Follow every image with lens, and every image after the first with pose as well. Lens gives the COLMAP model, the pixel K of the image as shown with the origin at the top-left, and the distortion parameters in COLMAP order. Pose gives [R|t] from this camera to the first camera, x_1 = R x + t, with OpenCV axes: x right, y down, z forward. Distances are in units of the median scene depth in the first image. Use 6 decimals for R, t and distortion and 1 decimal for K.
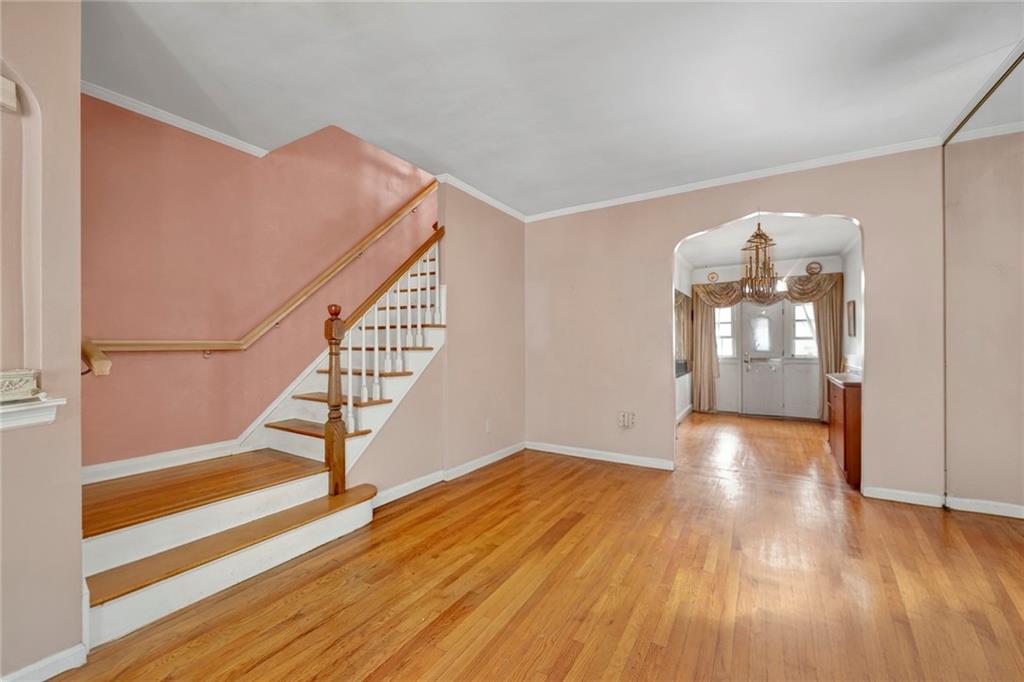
lens RADIAL K [[412.0, 0, 512.0], [0, 412.0, 341.0], [0, 0, 1]] dist [0.001334, -0.000034]
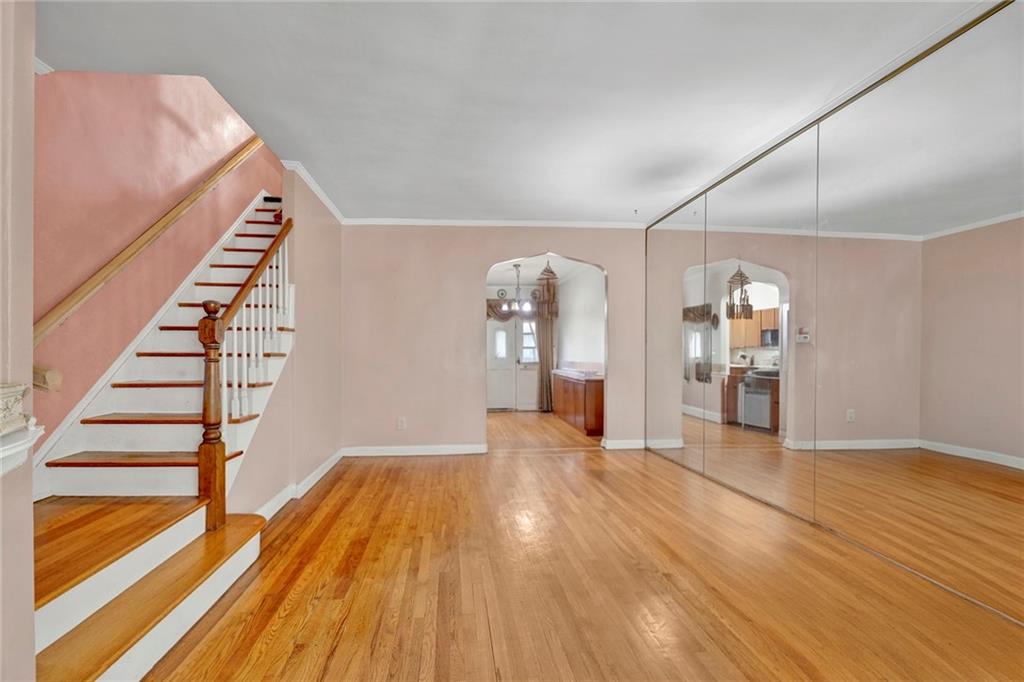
lens RADIAL K [[396.0, 0, 512.7], [0, 396.0, 356.4], [0, 0, 1]] dist [-0.001569, -0.000193]
pose [[0.824354, 0.000623, 0.566074, -0.367397], [-0.012653, 0.999770, 0.017325, 0.001052], [-0.565933, -0.021445, 0.824172, 0.014526]]
